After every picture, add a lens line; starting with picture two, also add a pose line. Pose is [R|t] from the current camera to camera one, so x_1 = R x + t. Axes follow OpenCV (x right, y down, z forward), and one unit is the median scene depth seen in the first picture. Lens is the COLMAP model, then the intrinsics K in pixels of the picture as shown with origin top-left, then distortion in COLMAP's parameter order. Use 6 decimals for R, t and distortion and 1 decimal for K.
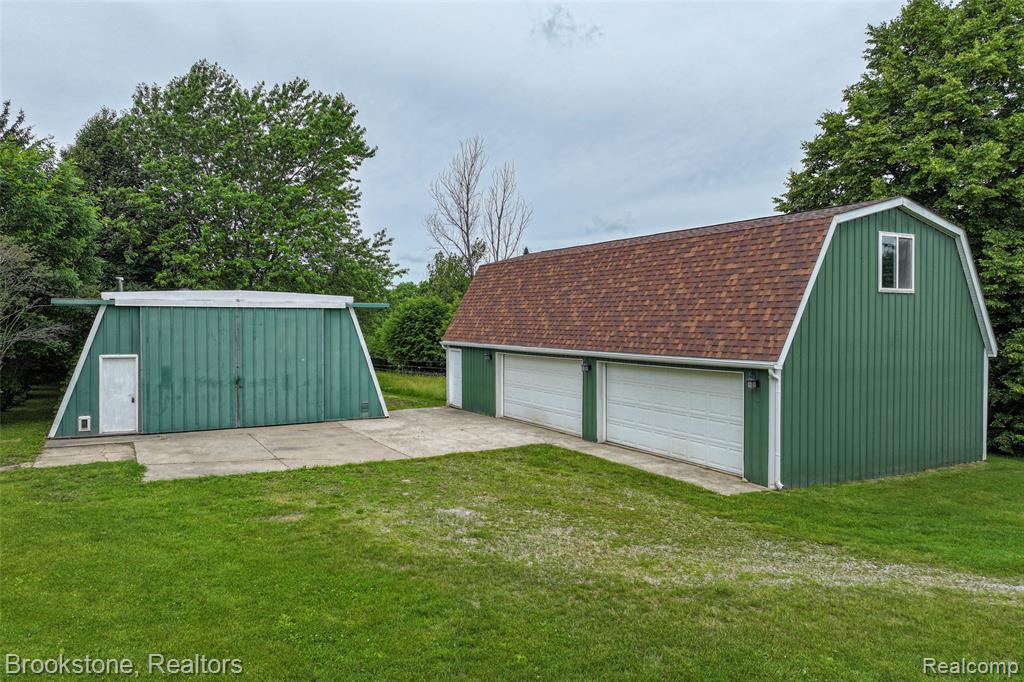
lens RADIAL K [[722.6, 0, 513.3], [0, 722.6, 338.7], [0, 0, 1]] dist [0.006712, 0.006615]
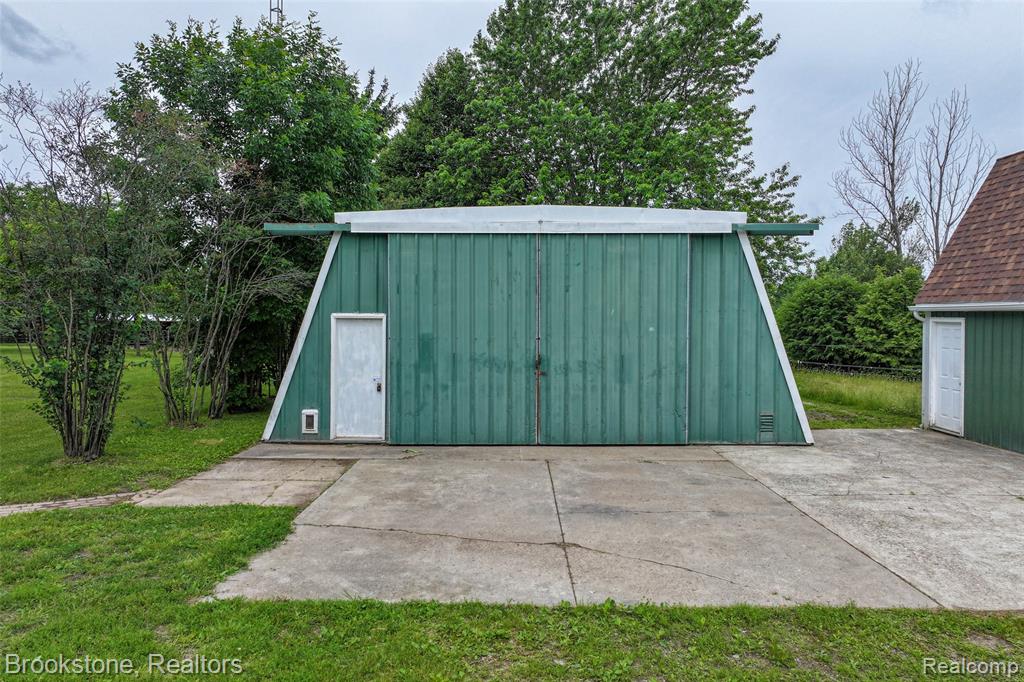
lens RADIAL K [[722.6, 0, 513.3], [0, 722.6, 338.7], [0, 0, 1]] dist [0.006712, 0.006615]
pose [[0.870568, 0.012530, -0.491888, -0.118838], [-0.012416, 0.999917, 0.003498, 0.037754], [0.491891, 0.003062, 0.870651, 0.498167]]
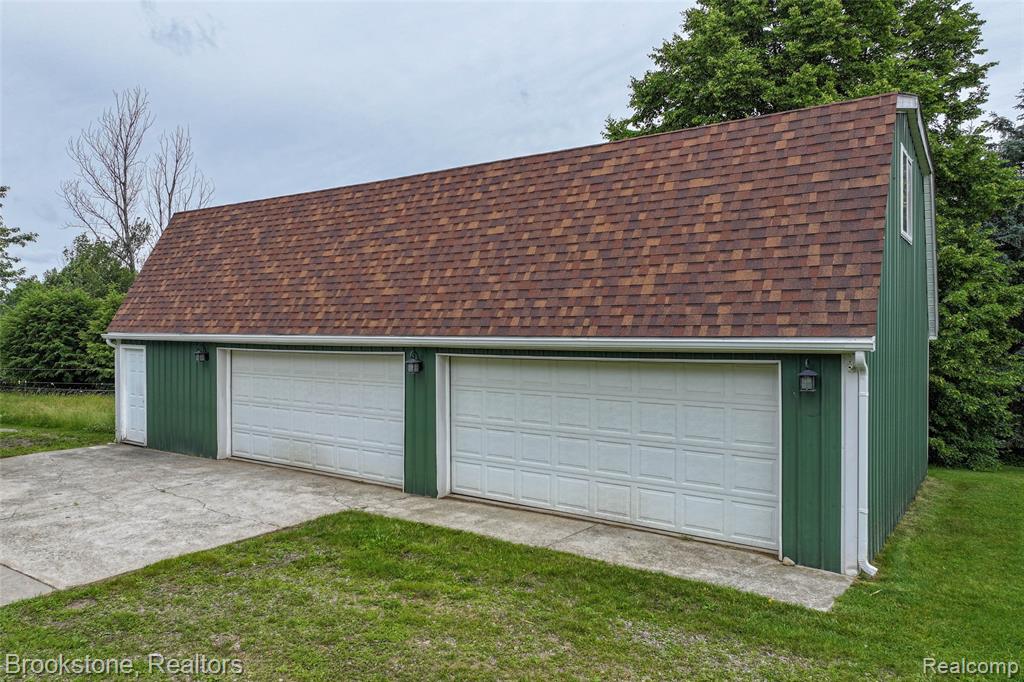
lens RADIAL K [[722.6, 0, 513.3], [0, 722.6, 338.7], [0, 0, 1]] dist [0.006712, 0.006615]
pose [[0.904527, -0.004144, 0.426396, -0.064011], [0.010421, 0.999869, -0.012388, 0.023463], [-0.426289, 0.015649, 0.904452, 0.406732]]
